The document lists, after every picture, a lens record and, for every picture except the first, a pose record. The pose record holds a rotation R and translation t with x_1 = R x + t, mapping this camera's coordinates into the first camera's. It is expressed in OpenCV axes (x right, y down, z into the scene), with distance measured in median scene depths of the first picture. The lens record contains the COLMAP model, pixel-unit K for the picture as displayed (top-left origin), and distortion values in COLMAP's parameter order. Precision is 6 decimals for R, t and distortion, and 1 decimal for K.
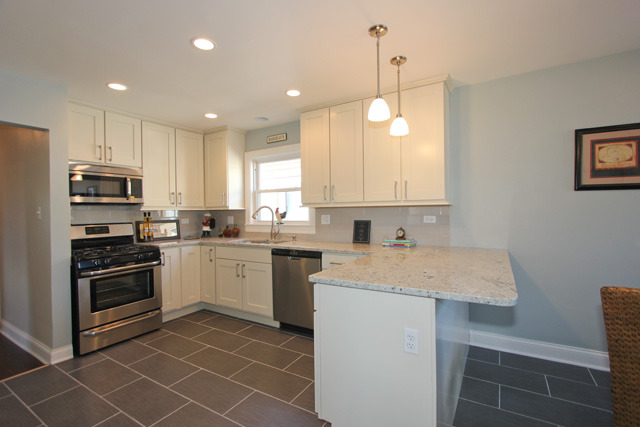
lens RADIAL K [[295.7, 0, 325.7], [0, 295.7, 213.3], [0, 0, 1]] dist [-0.003445, -0.000198]
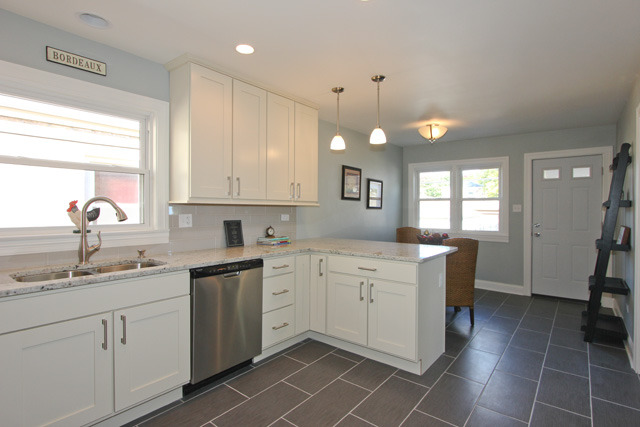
lens RADIAL K [[337.5, 0, 325.0], [0, 337.5, 208.9], [0, 0, 1]] dist [0.010646, -0.000247]
pose [[0.125006, 0.018518, 0.991983, -0.931201], [0.001711, 0.999820, -0.018880, 0.010659], [-0.992155, 0.004057, 0.124951, 0.700391]]
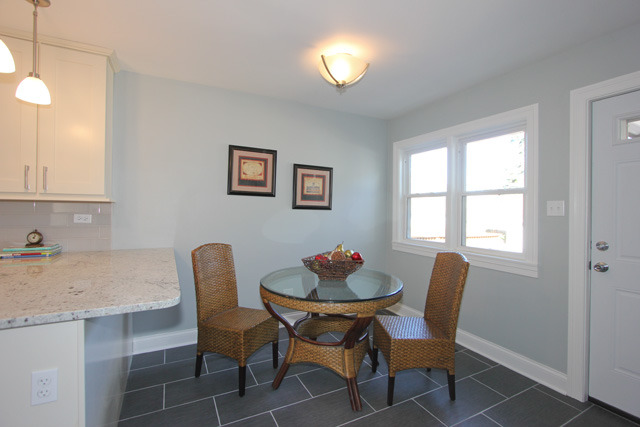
lens RADIAL K [[295.7, 0, 319.6], [0, 295.7, 210.0], [0, 0, 1]] dist [-0.003445, -0.000198]
pose [[0.537350, 0.019851, 0.843126, 0.018349], [-0.014401, 0.999793, -0.014362, -0.001305], [-0.843236, -0.004424, 0.537525, 0.020984]]
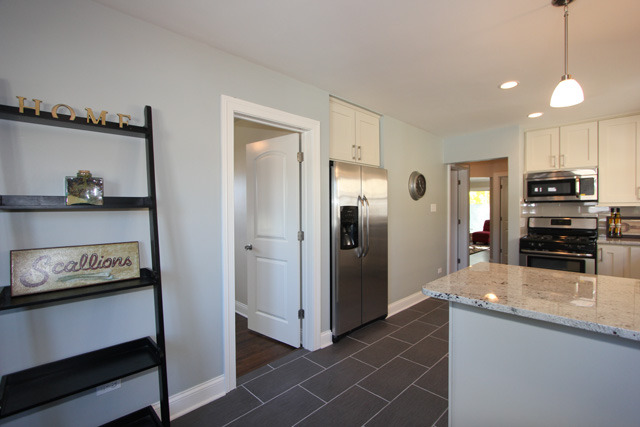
lens RADIAL K [[295.7, 0, 323.9], [0, 295.7, 211.4], [0, 0, 1]] dist [-0.003445, -0.000198]
pose [[-0.240267, 0.023813, -0.970415, 0.769171], [0.002029, 0.999709, 0.024030, -0.024149], [0.970705, 0.003805, -0.240245, 0.361180]]
